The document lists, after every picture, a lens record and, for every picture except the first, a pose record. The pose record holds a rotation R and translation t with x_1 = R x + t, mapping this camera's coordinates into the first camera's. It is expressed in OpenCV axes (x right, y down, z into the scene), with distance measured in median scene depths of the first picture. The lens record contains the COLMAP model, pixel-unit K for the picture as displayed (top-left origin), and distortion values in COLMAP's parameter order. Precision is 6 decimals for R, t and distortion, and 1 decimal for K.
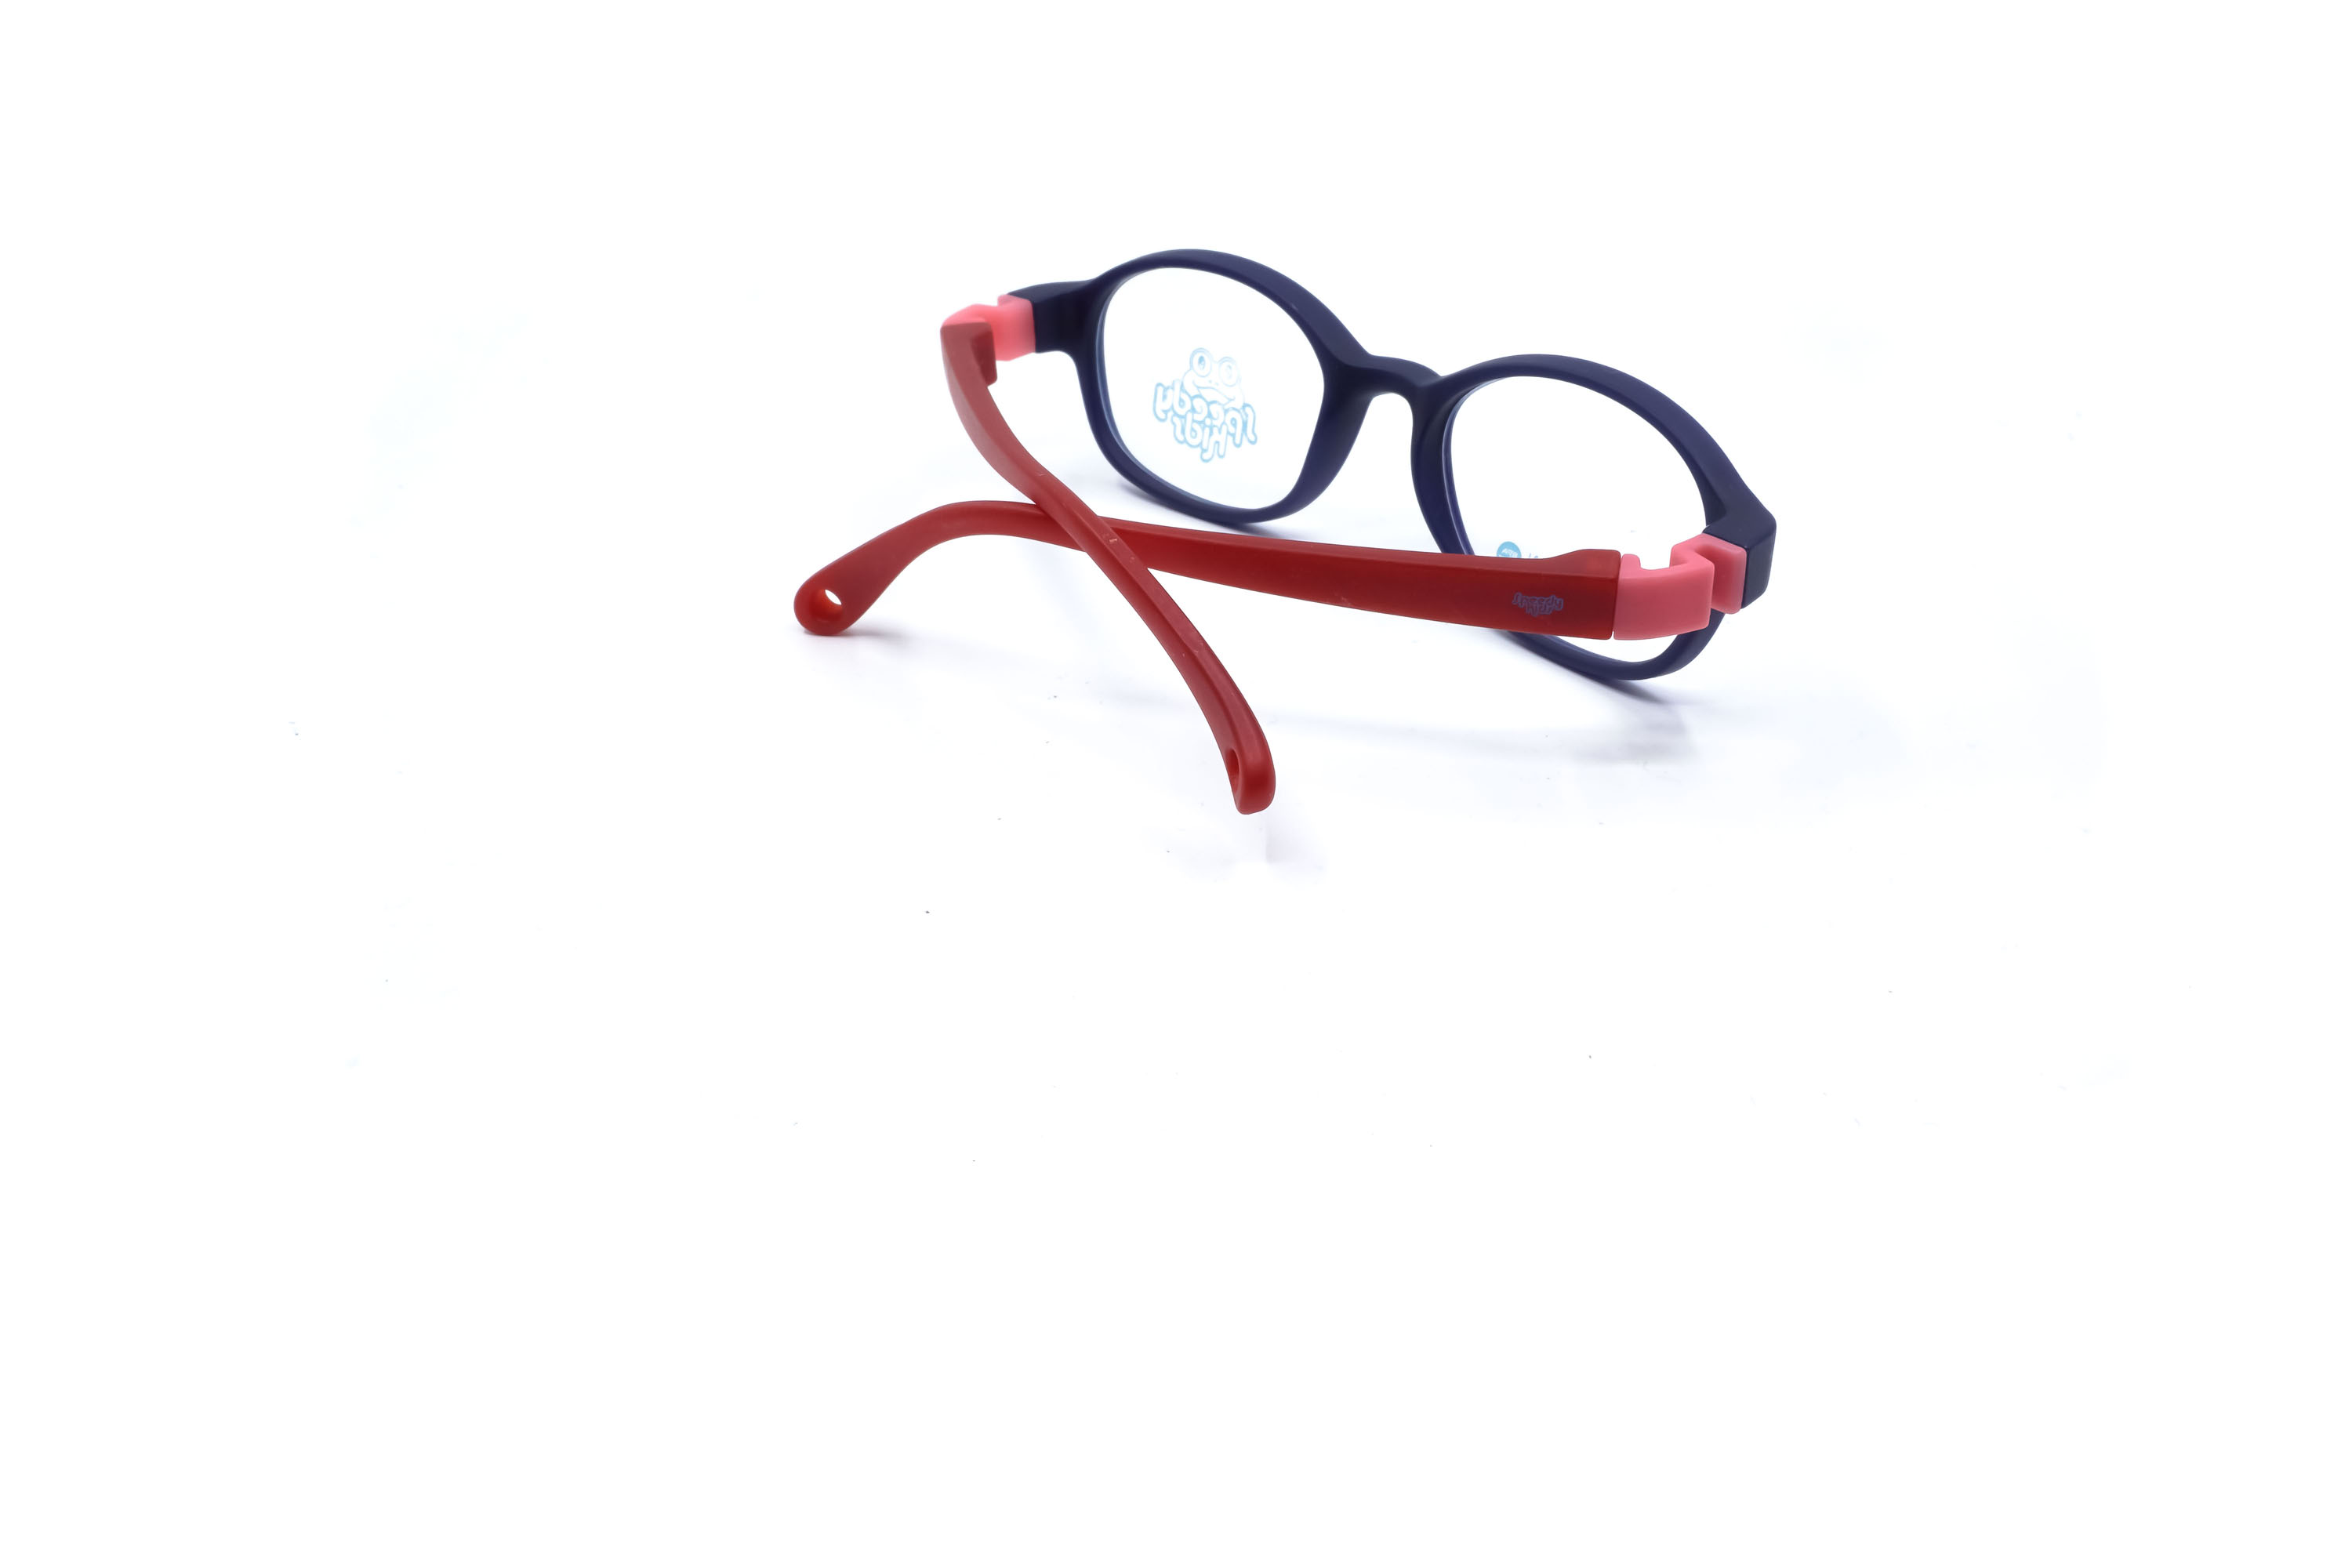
lens RADIAL K [[2403.7, 0, 1177.7], [0, 2403.7, 791.0], [0, 0, 1]] dist [0.024785, 0.000000]
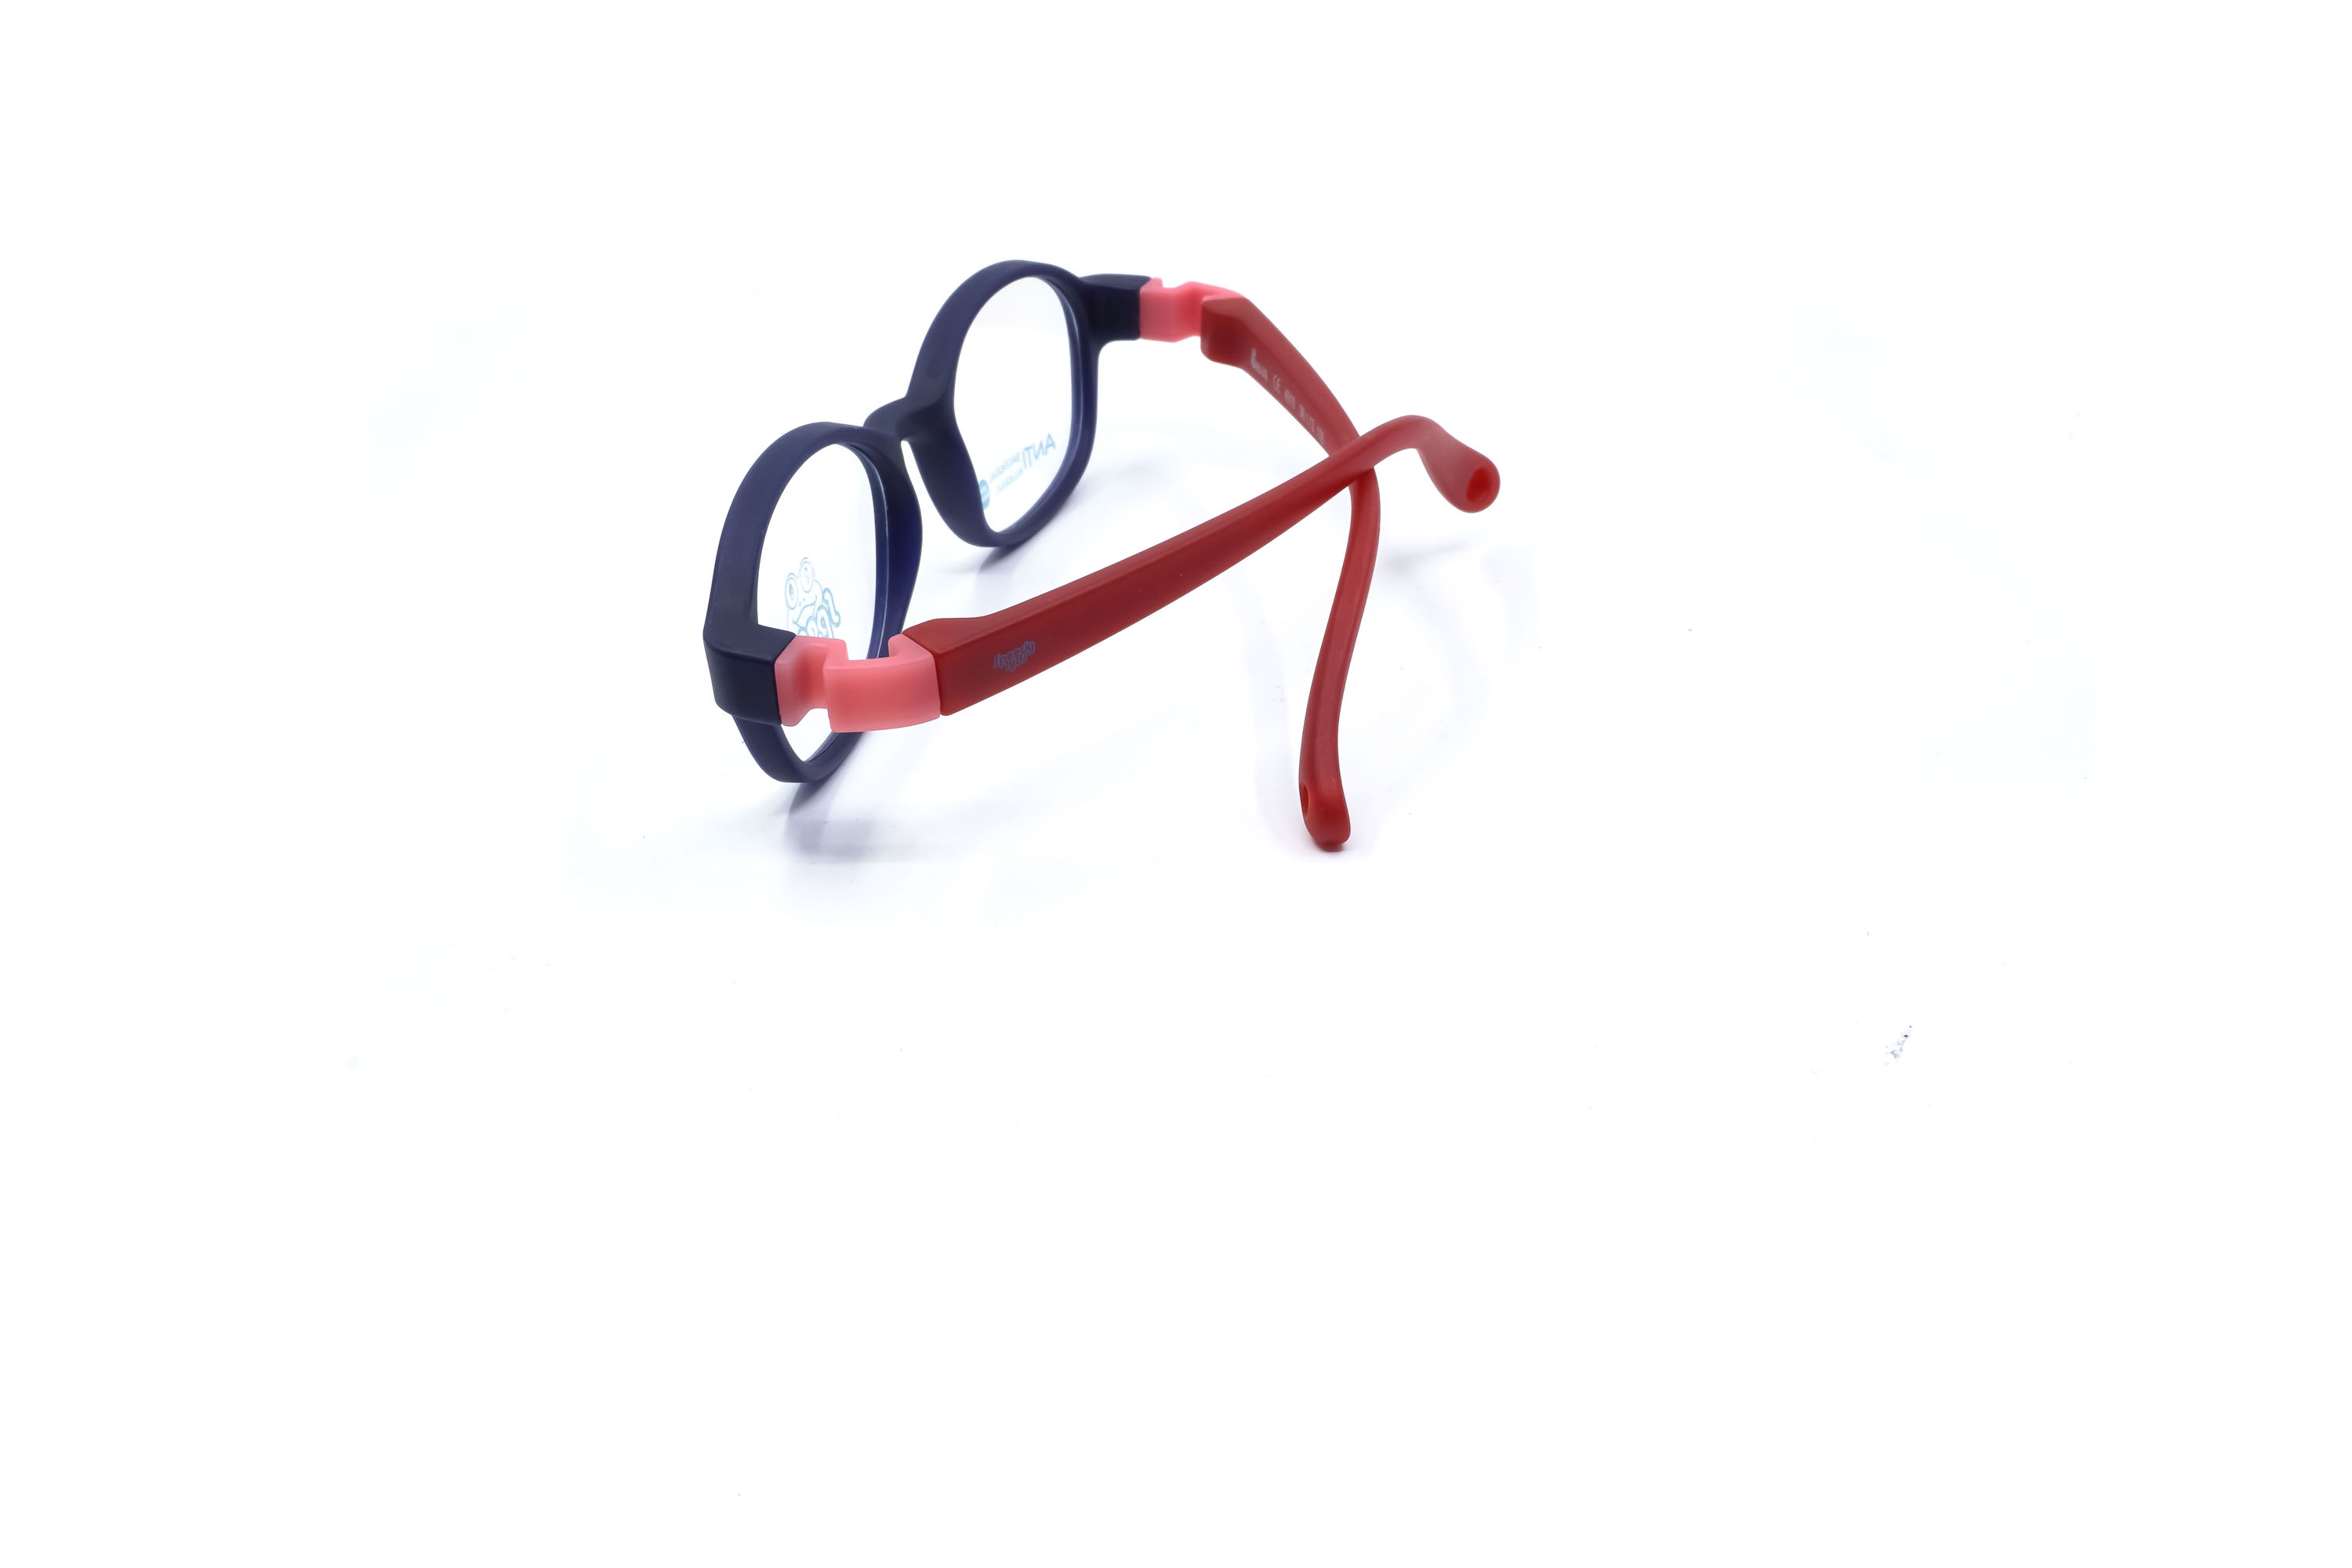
lens RADIAL K [[2403.7, 0, 1159.4], [0, 2403.7, 799.0], [0, 0, 1]] dist [0.024785, 0.000000]
pose [[-0.492733, -0.411122, 0.766937, -0.716731], [0.457975, 0.626895, 0.630287, -0.598729], [-0.739914, 0.661802, -0.120608, 1.061755]]
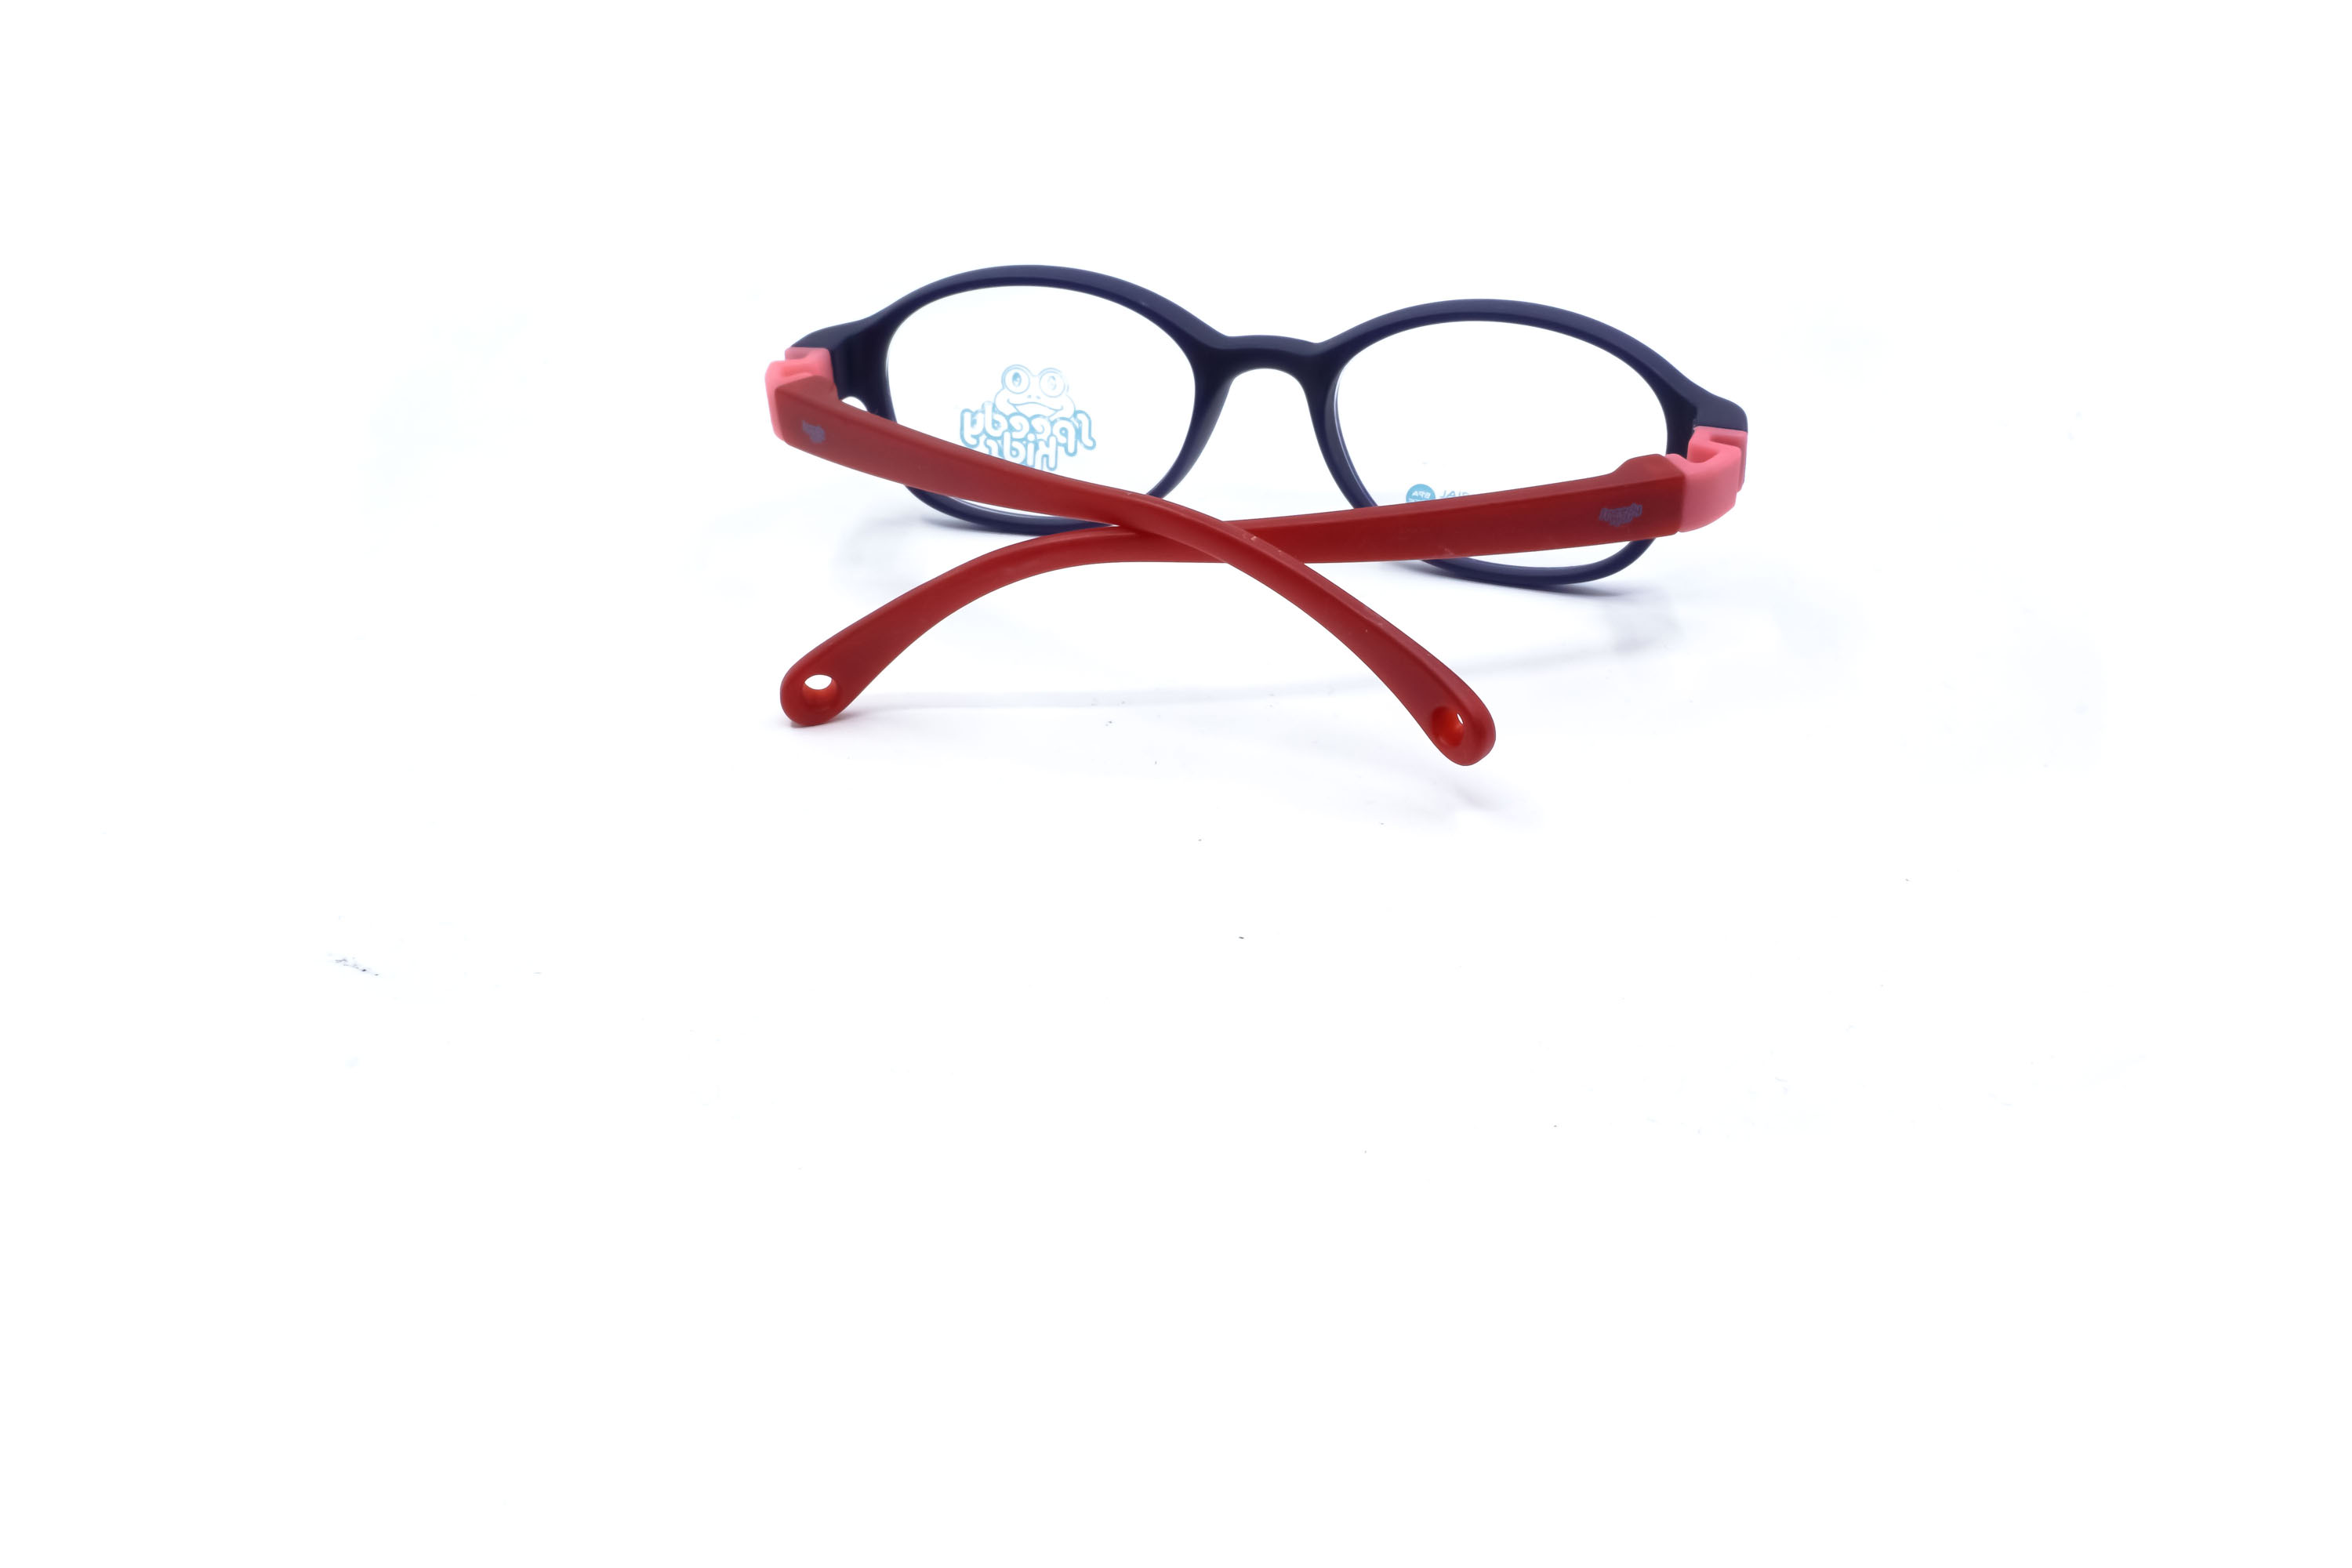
lens RADIAL K [[2403.7, 0, 1180.5], [0, 2403.7, 776.9], [0, 0, 1]] dist [0.024785, 0.000000]
pose [[0.866866, -0.243389, 0.435092, -0.404811], [0.249412, 0.967387, 0.044231, -0.047460], [-0.431667, 0.070175, 0.899299, 0.094756]]
